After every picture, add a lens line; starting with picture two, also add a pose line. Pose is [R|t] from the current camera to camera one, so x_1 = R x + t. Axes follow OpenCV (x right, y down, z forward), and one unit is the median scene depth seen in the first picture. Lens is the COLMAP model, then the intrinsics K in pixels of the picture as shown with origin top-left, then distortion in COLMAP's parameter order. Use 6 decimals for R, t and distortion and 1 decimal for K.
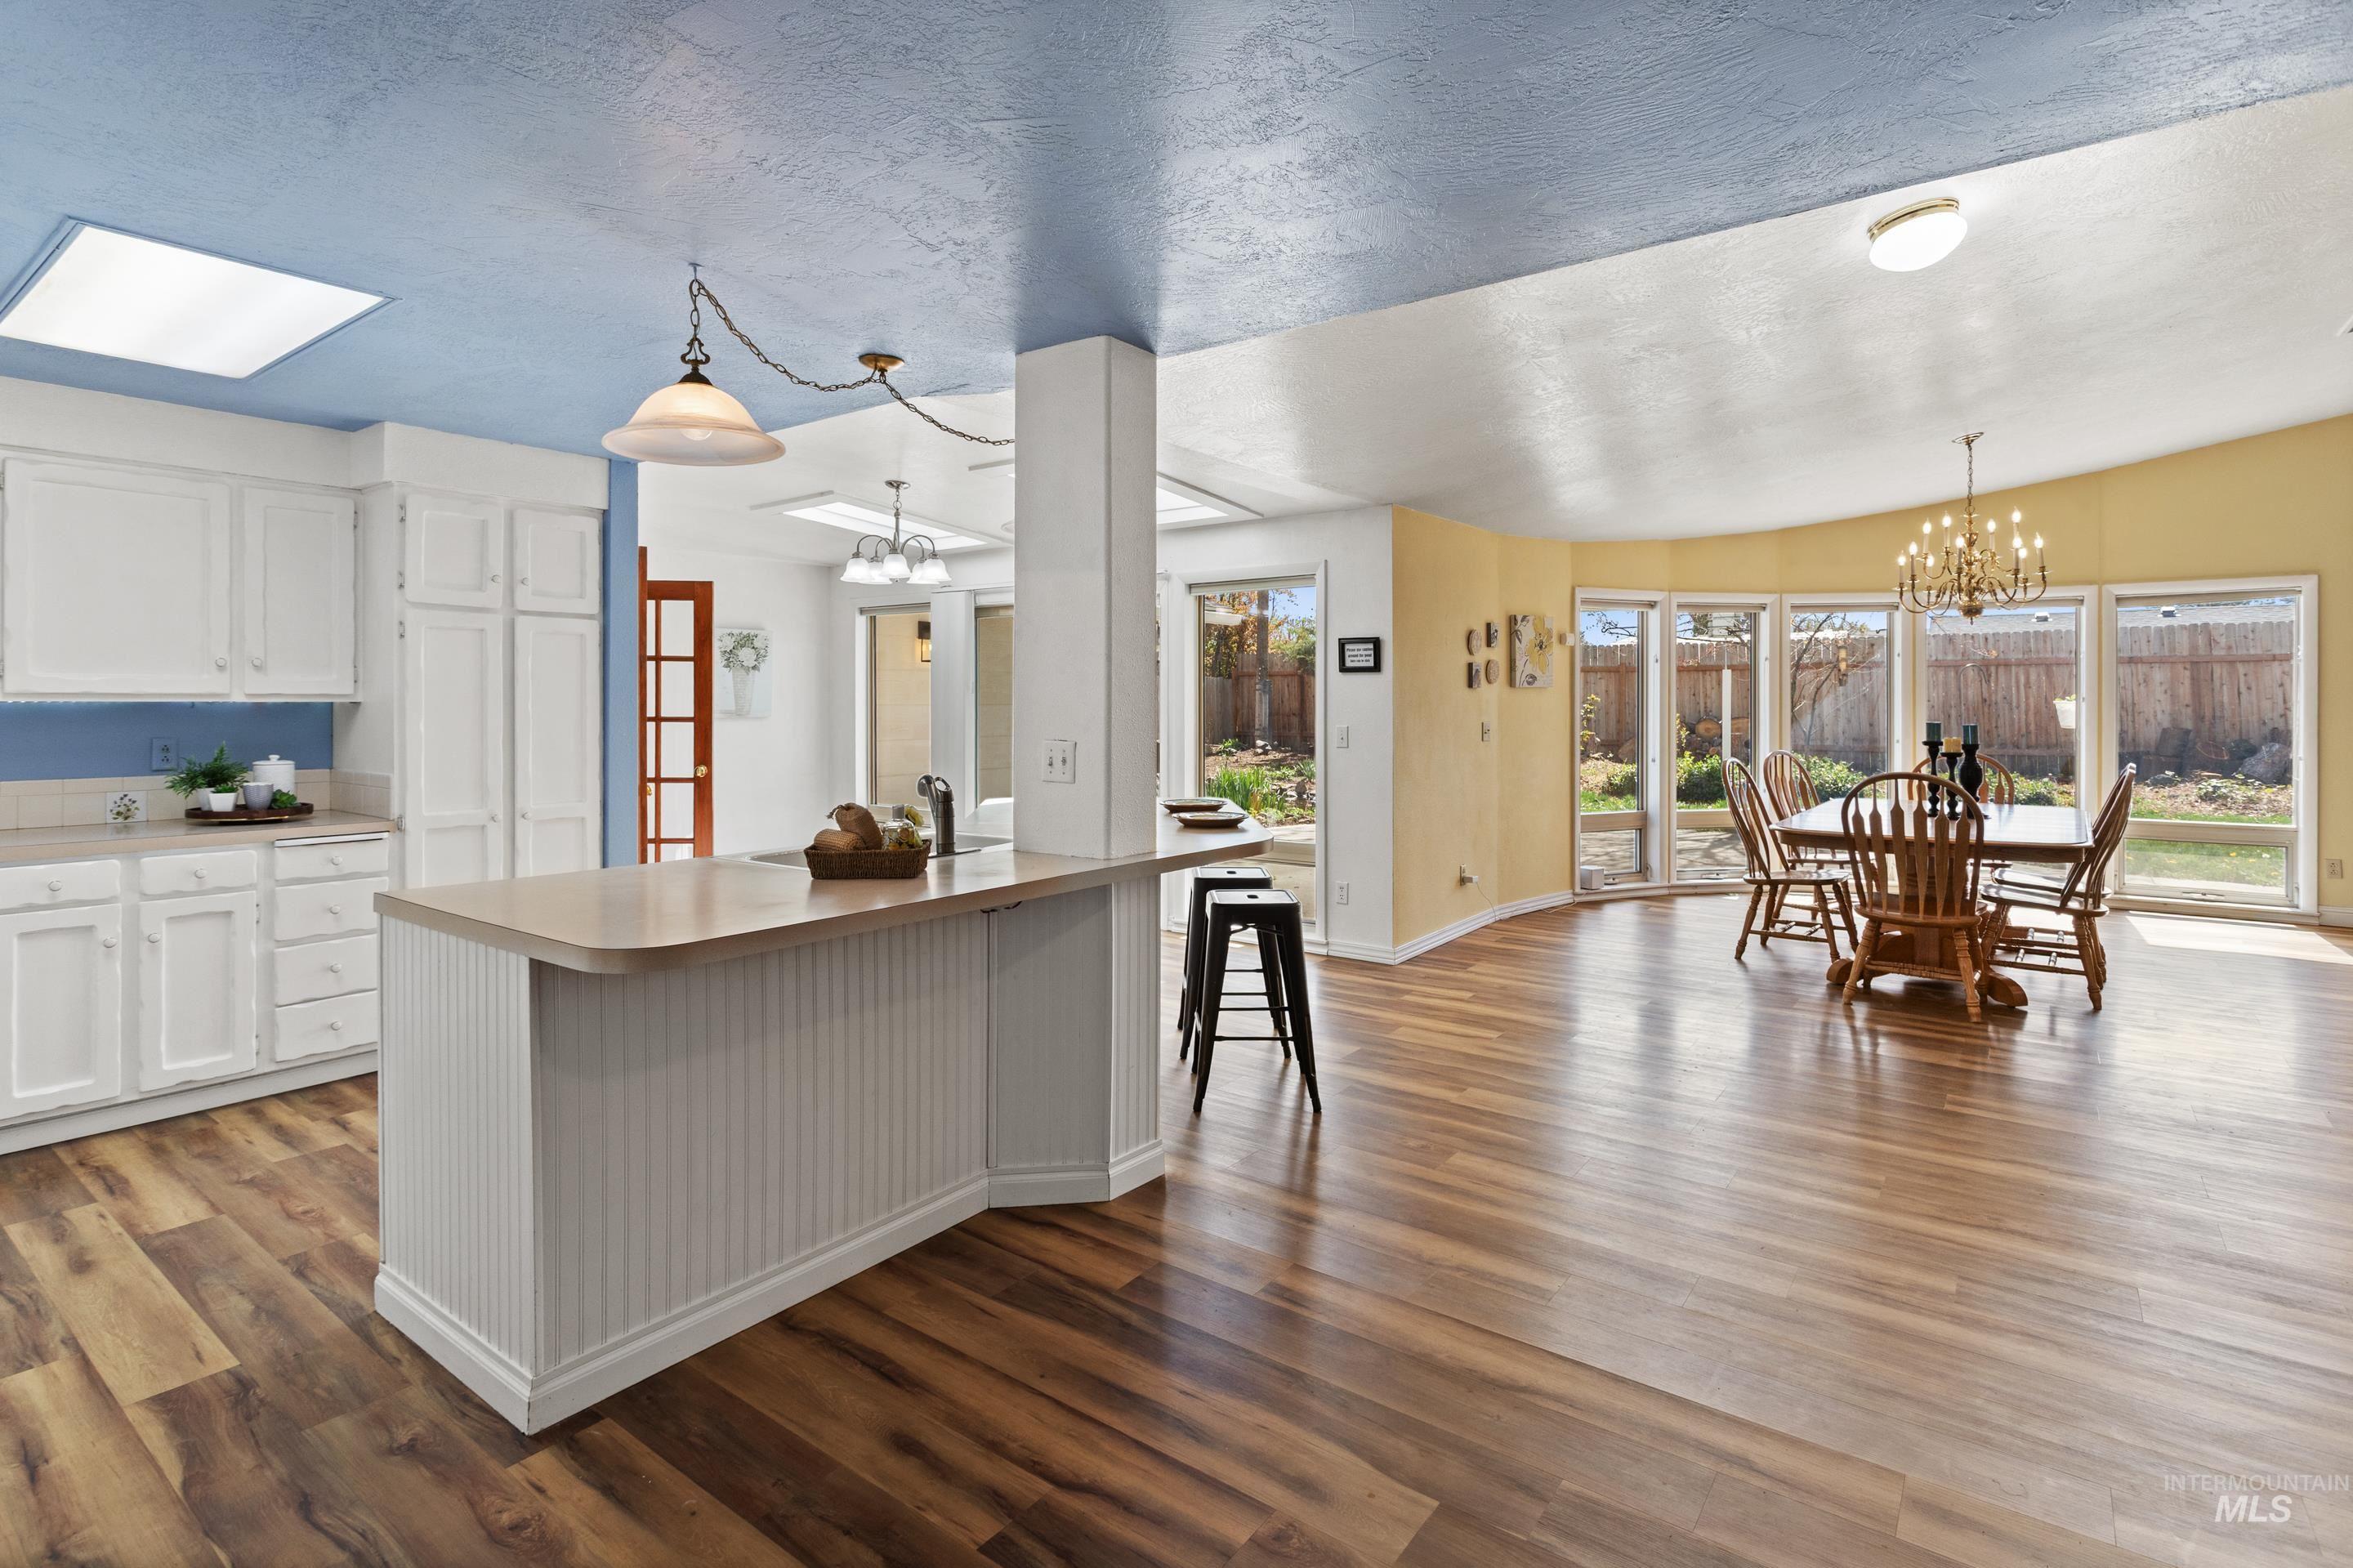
lens RADIAL K [[1148.2, 0, 1166.1], [0, 1148.2, 699.3], [0, 0, 1]] dist [0.002151, -0.001506]
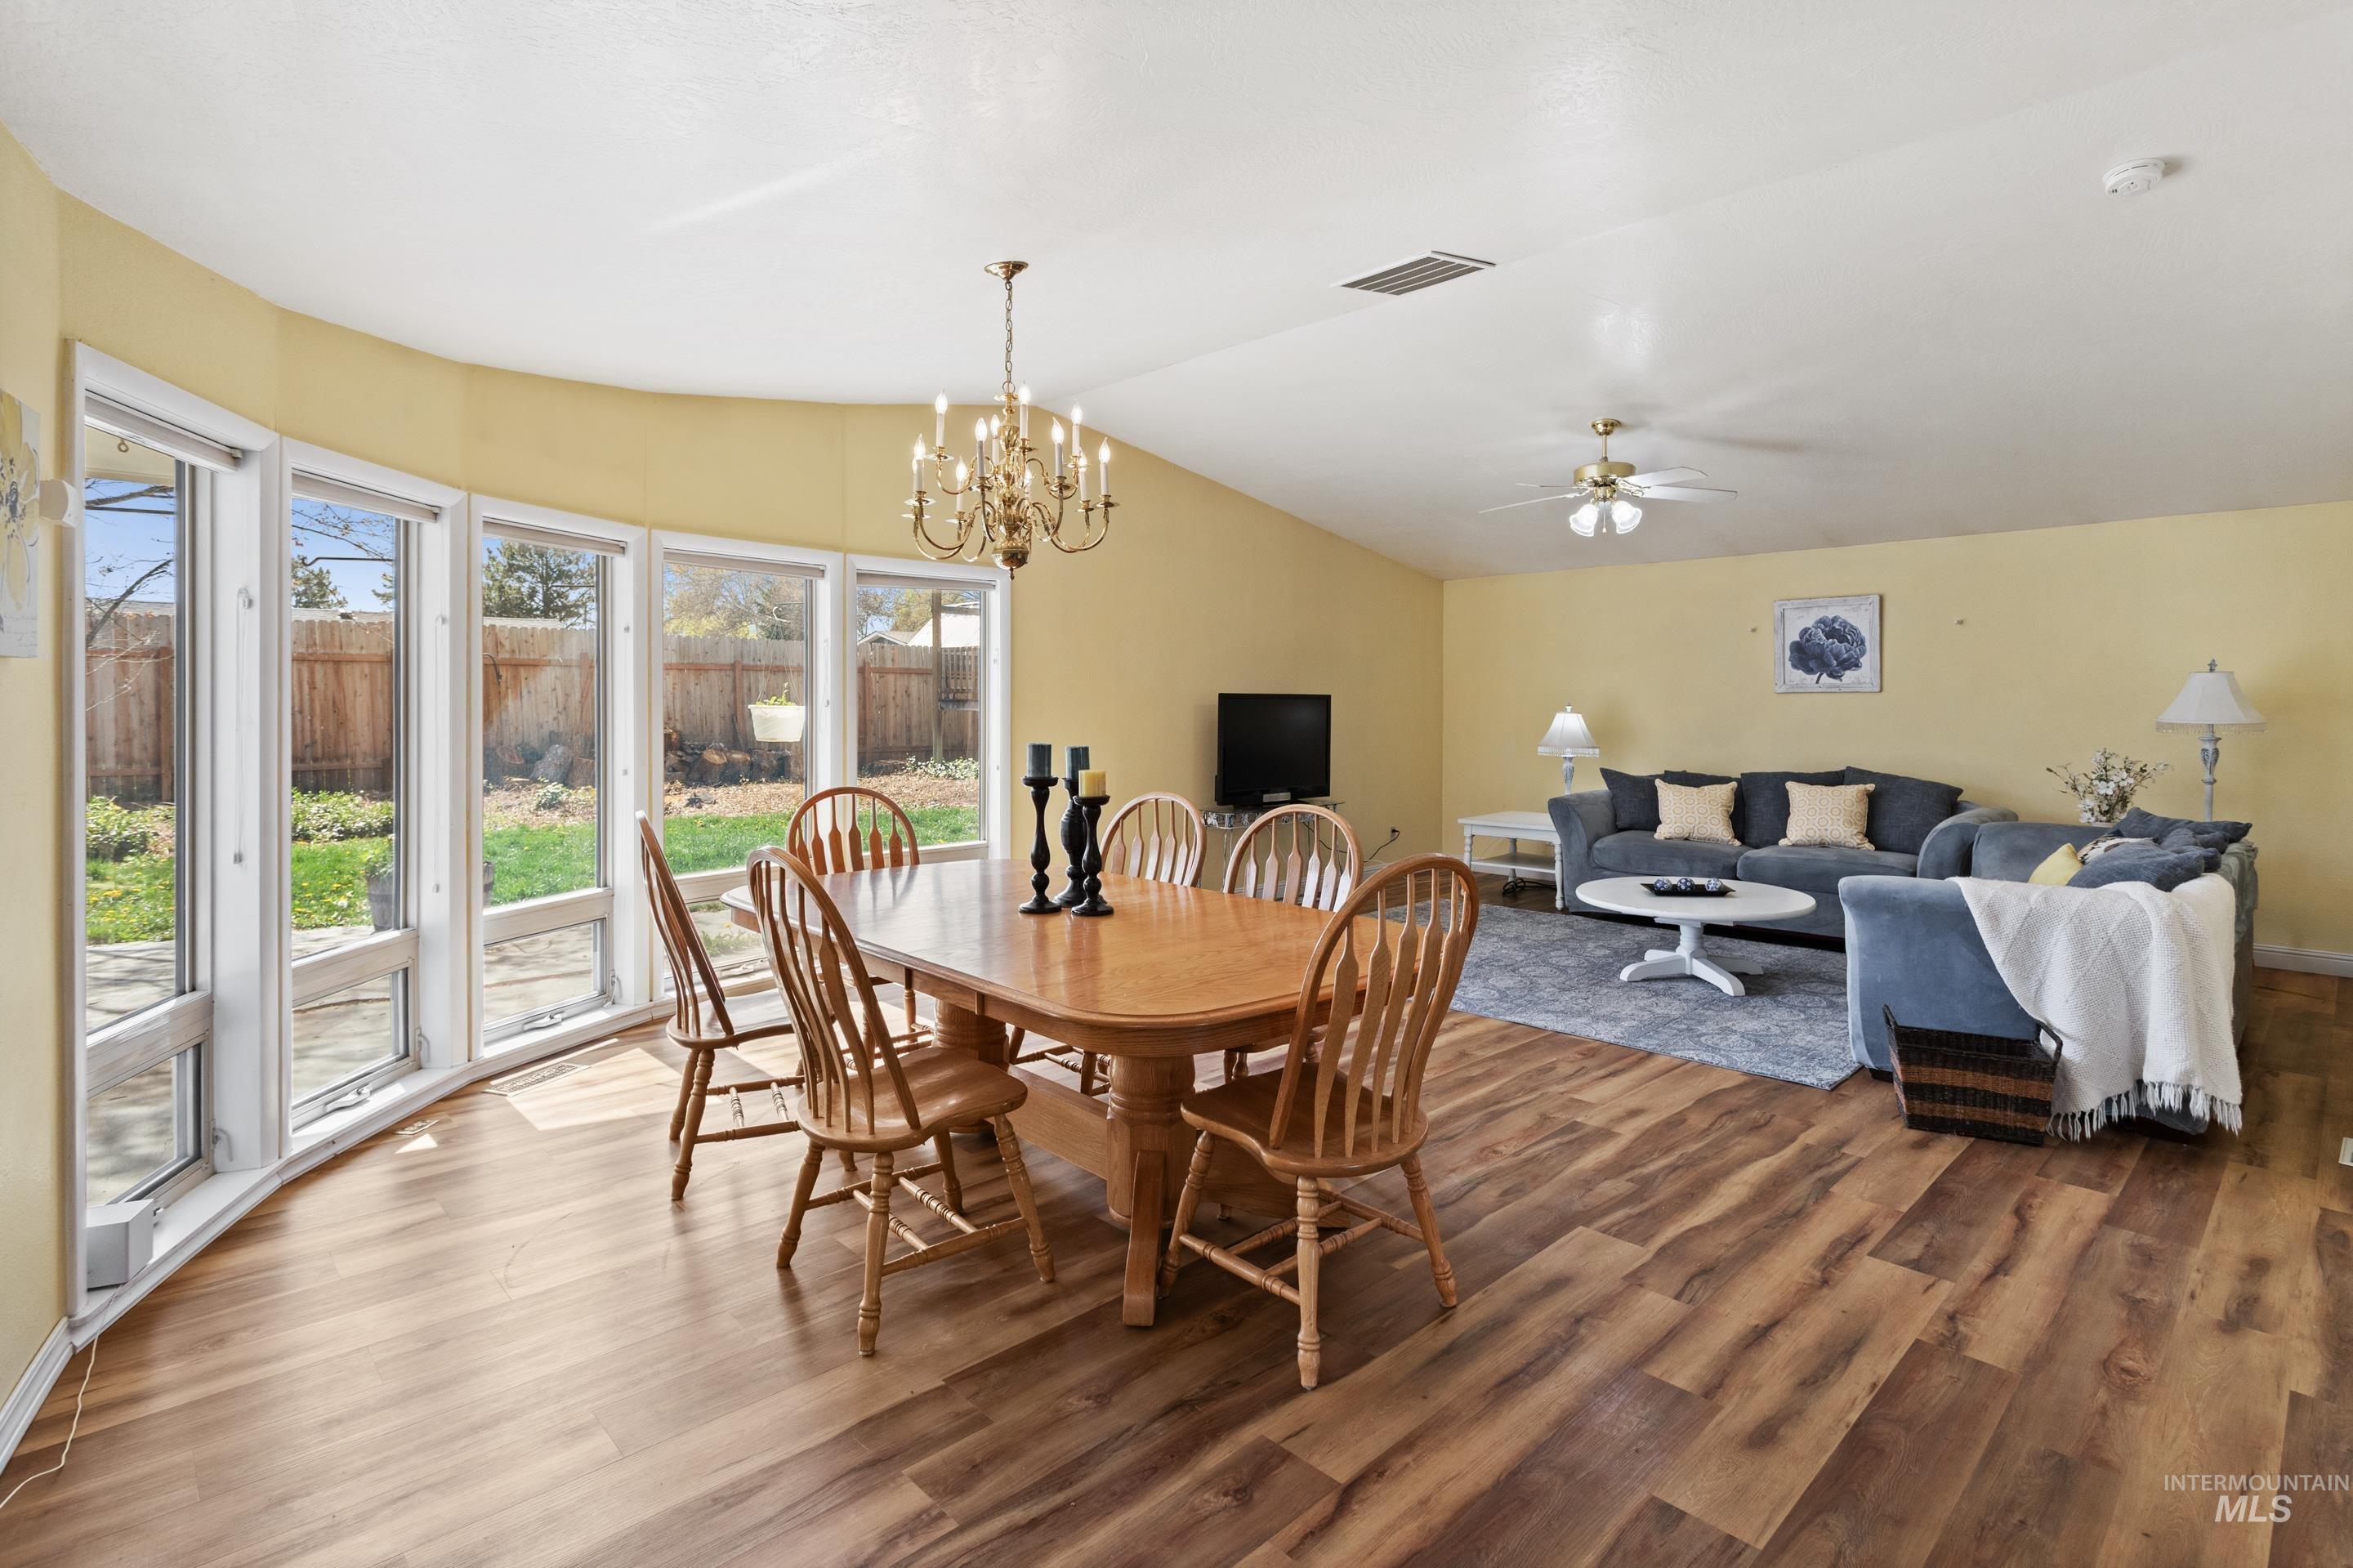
lens RADIAL K [[1148.2, 0, 1197.1], [0, 1148.2, 706.5], [0, 0, 1]] dist [0.002151, -0.001506]
pose [[0.162120, -0.002015, 0.986769, 0.037960], [-0.001239, 0.999997, 0.002245, 0.000160], [-0.986770, -0.001587, 0.162117, 0.251667]]
